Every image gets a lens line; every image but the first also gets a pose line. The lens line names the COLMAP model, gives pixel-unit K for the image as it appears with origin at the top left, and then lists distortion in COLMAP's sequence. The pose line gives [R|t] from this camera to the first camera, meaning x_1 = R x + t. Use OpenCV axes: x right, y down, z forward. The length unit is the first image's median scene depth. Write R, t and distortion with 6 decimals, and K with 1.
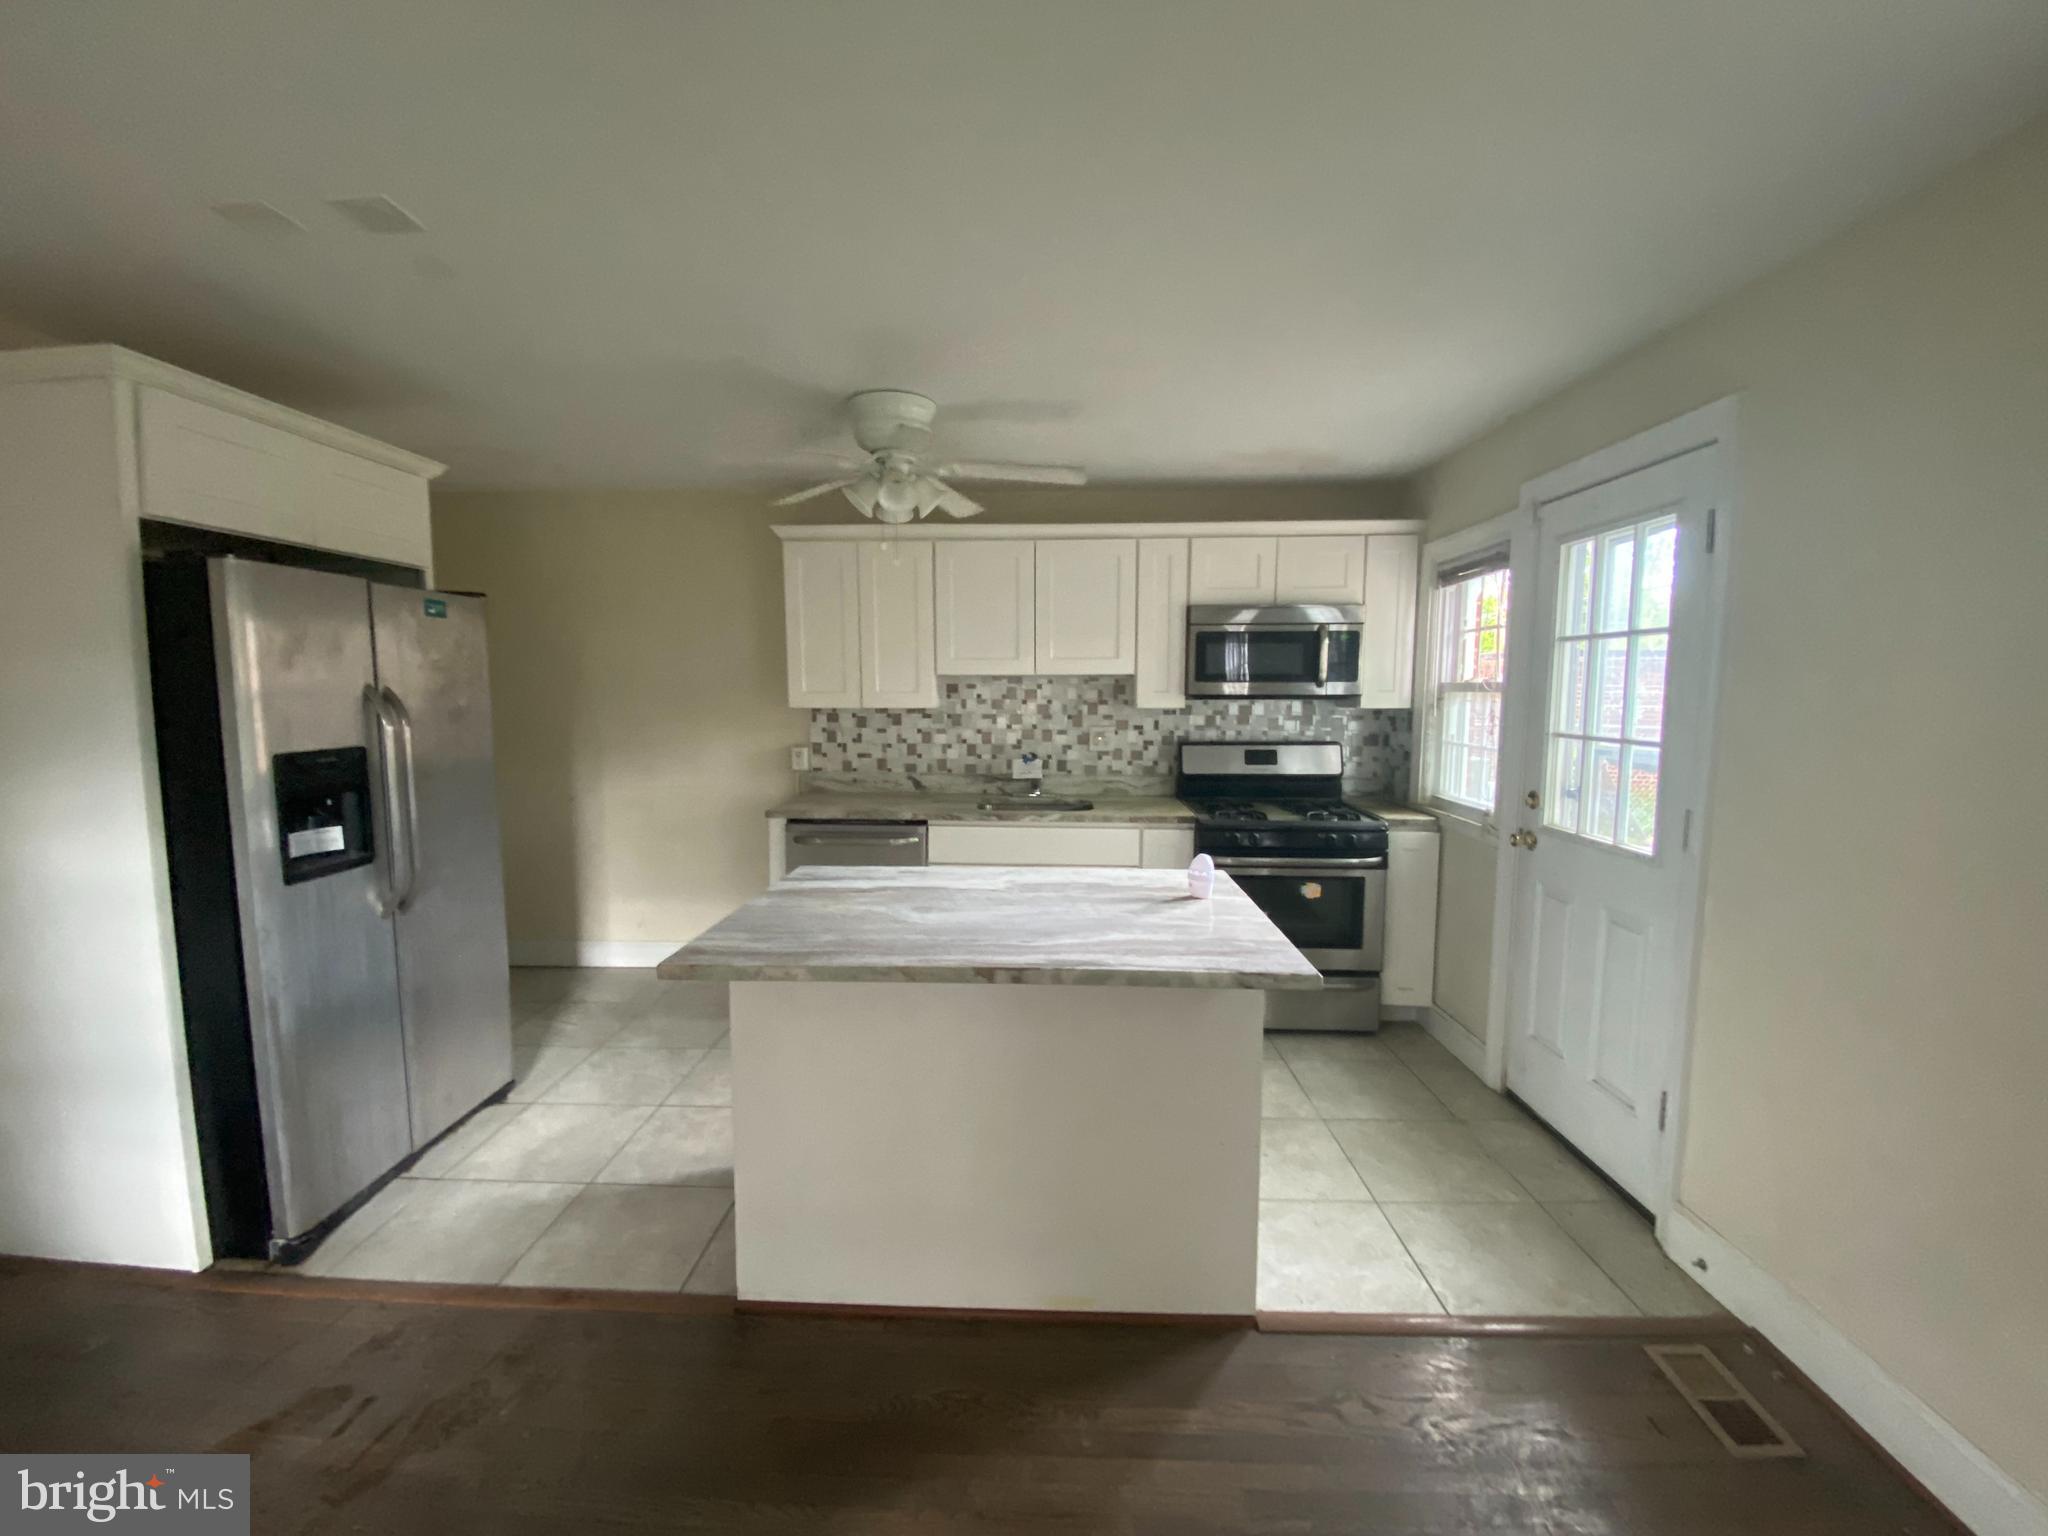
lens RADIAL K [[832.0, 0, 1026.9], [0, 832.0, 754.9], [0, 0, 1]] dist [0.002663, -0.008672]
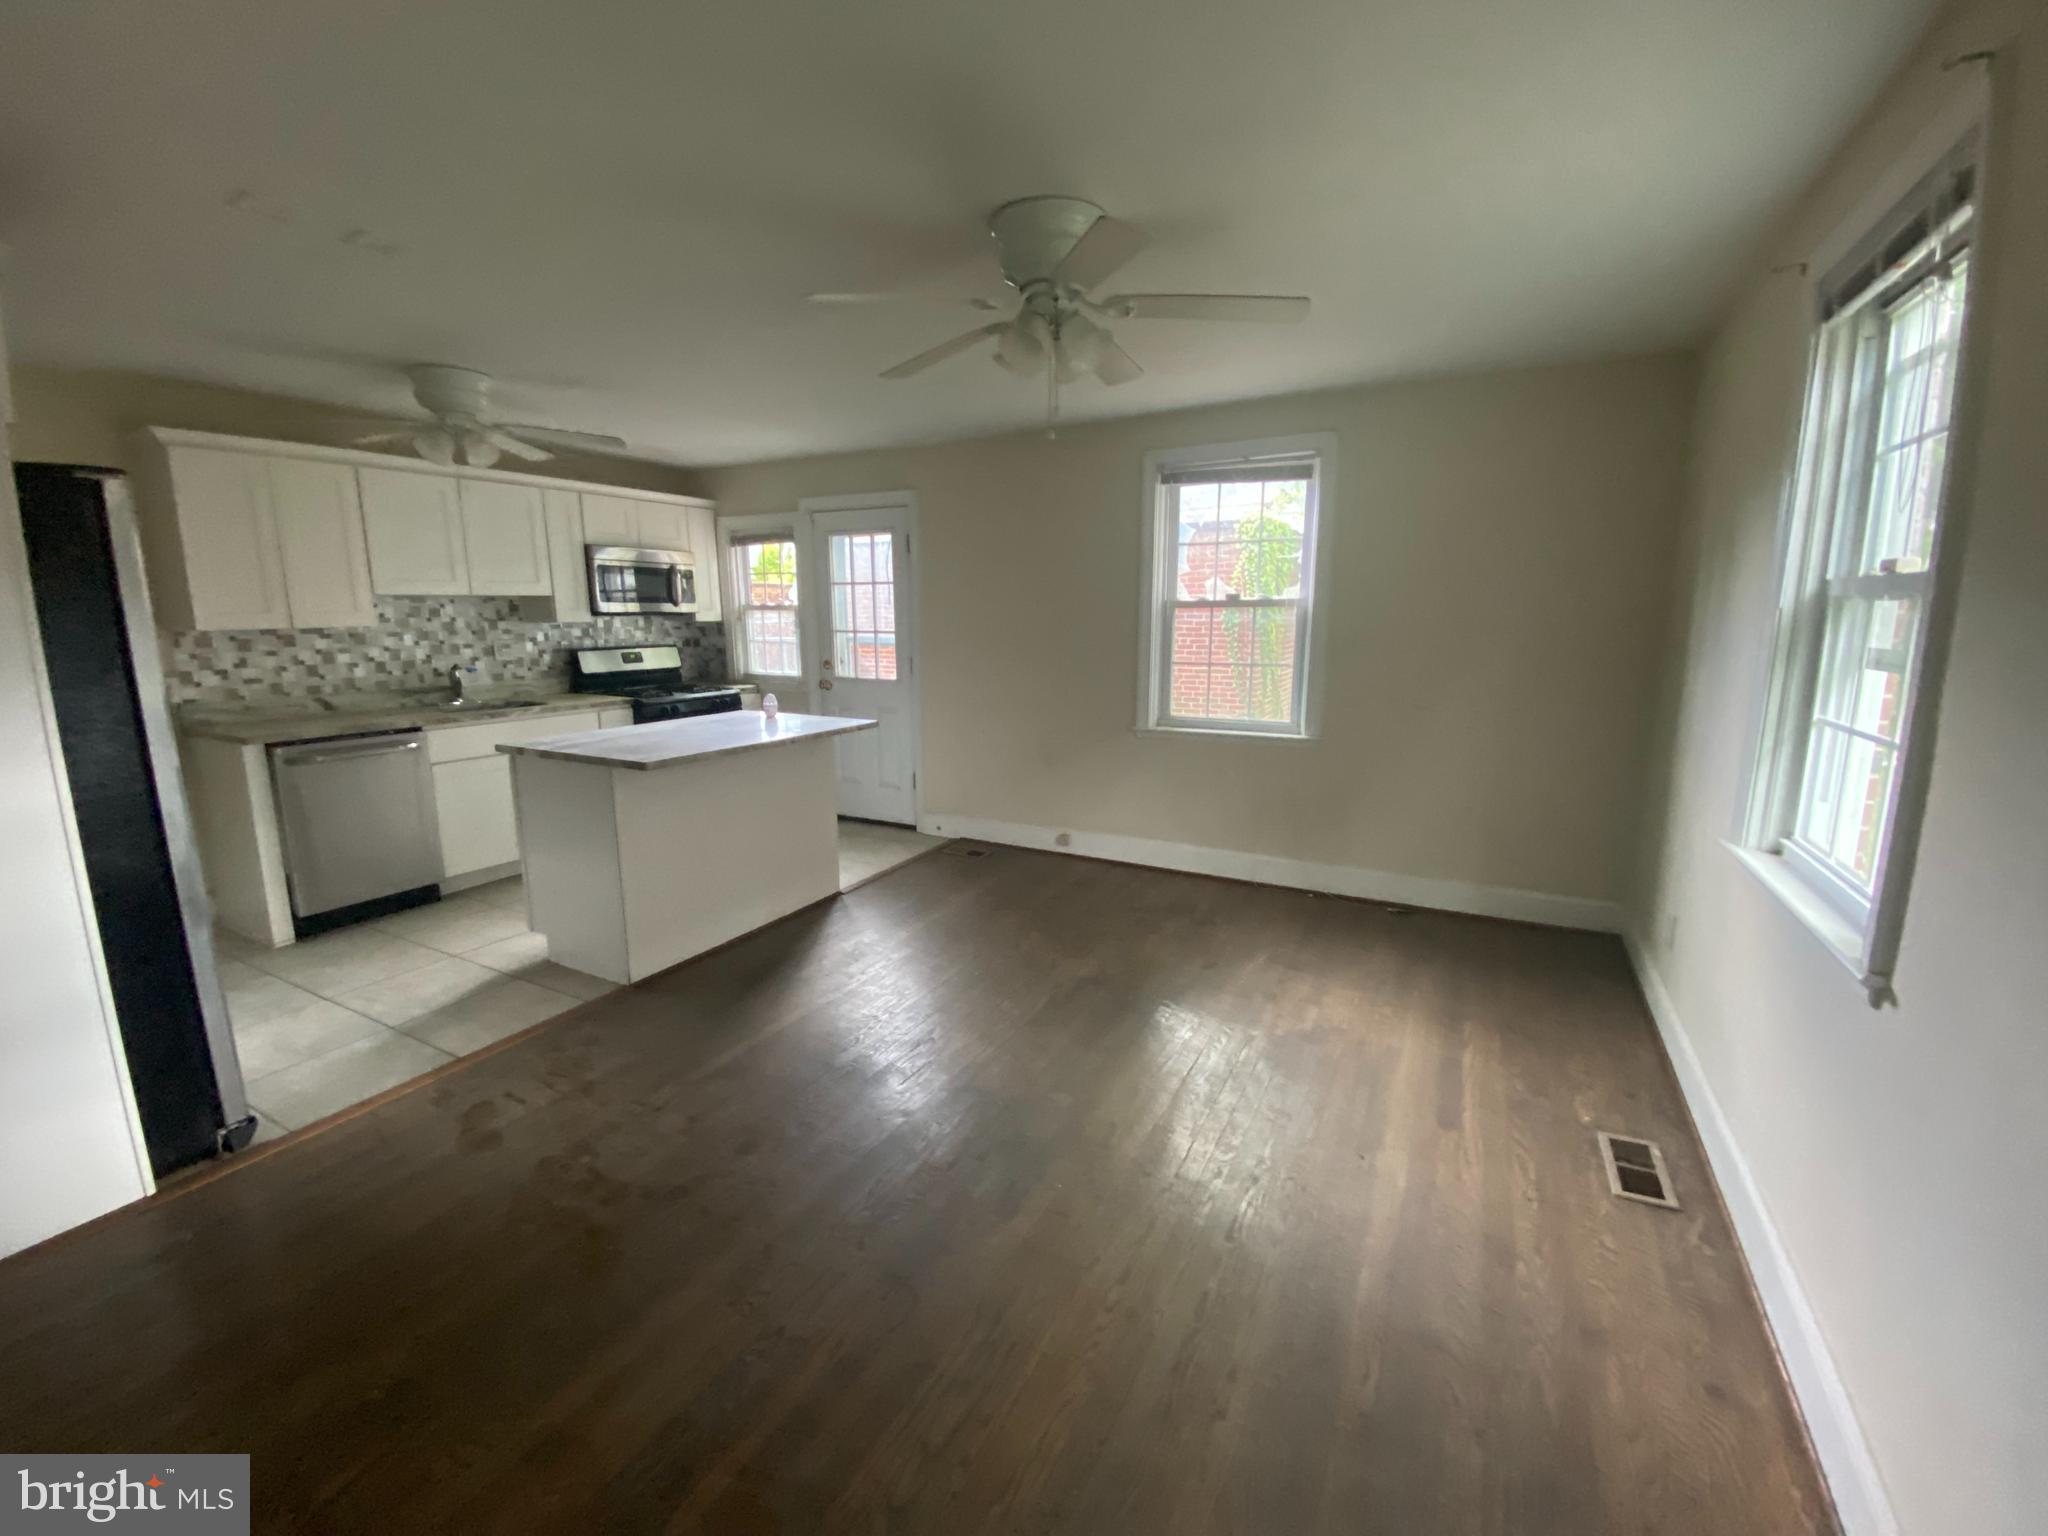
lens RADIAL K [[832.0, 0, 1043.3], [0, 832.0, 765.9], [0, 0, 1]] dist [0.002663, -0.008672]
pose [[0.418659, -0.170966, 0.891905, -0.793609], [0.070771, 0.985275, 0.155643, 0.015408], [-0.905382, -0.002040, 0.424594, -0.251510]]
